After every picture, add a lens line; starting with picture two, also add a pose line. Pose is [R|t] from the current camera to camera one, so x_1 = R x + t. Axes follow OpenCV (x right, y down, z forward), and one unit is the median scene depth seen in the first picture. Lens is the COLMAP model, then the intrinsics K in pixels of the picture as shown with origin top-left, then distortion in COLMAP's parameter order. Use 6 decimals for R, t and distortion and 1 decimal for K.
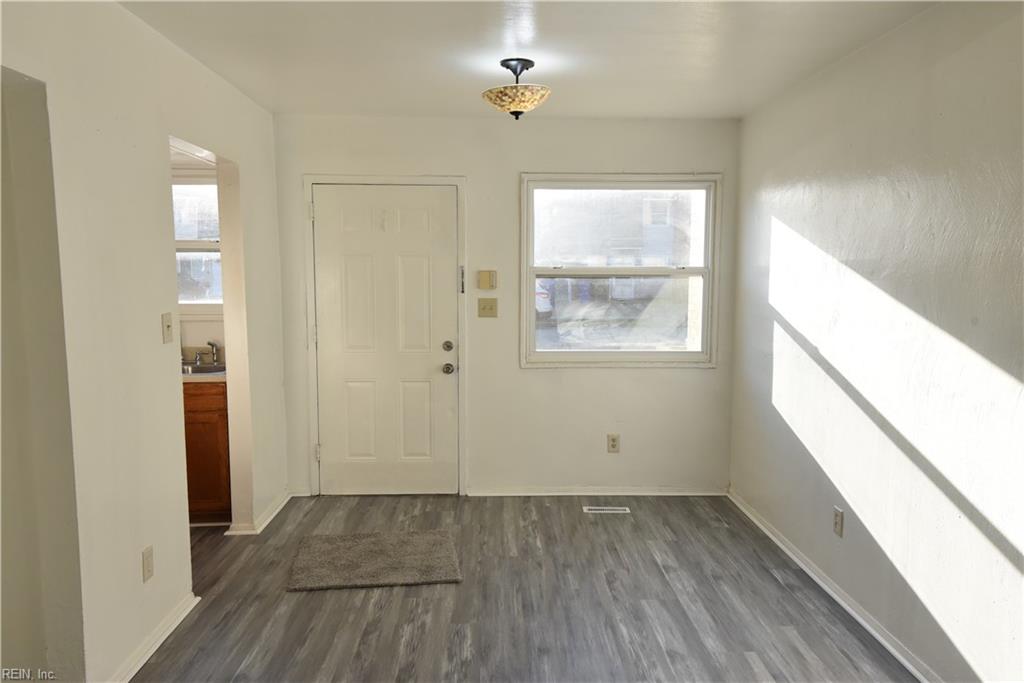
lens RADIAL K [[743.0, 0, 513.2], [0, 743.0, 343.7], [0, 0, 1]] dist [0.042362, 0.002189]
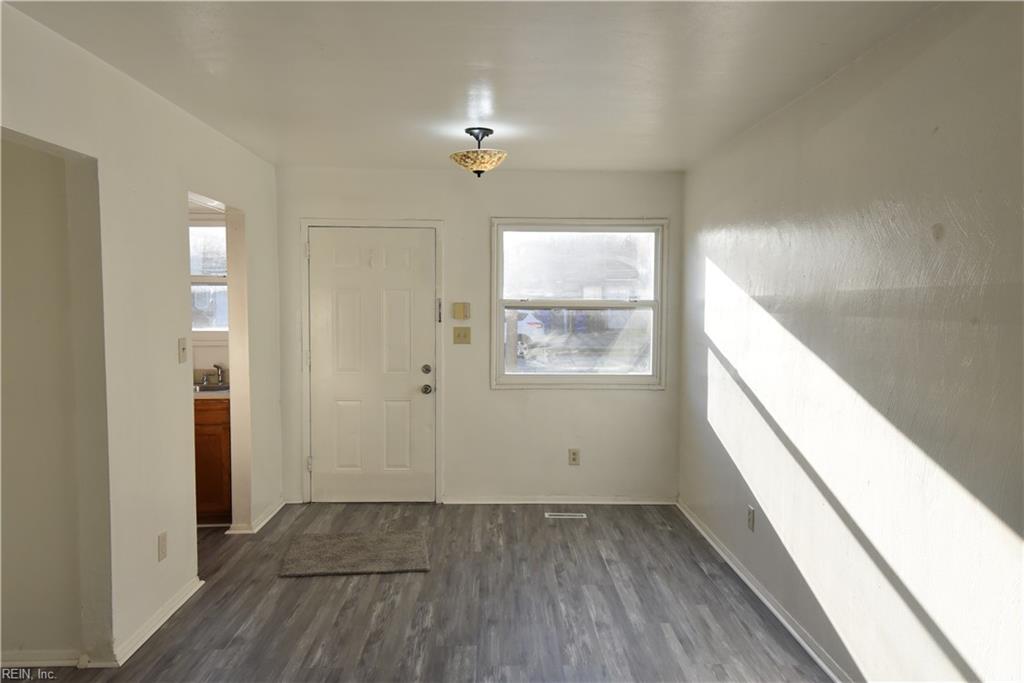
lens RADIAL K [[743.0, 0, 511.2], [0, 743.0, 339.2], [0, 0, 1]] dist [0.042362, 0.002189]
pose [[0.999983, 0.003871, -0.004455, 0.052515], [-0.004077, 0.998881, -0.047108, 0.012040], [0.004268, 0.047125, 0.998880, -0.148150]]
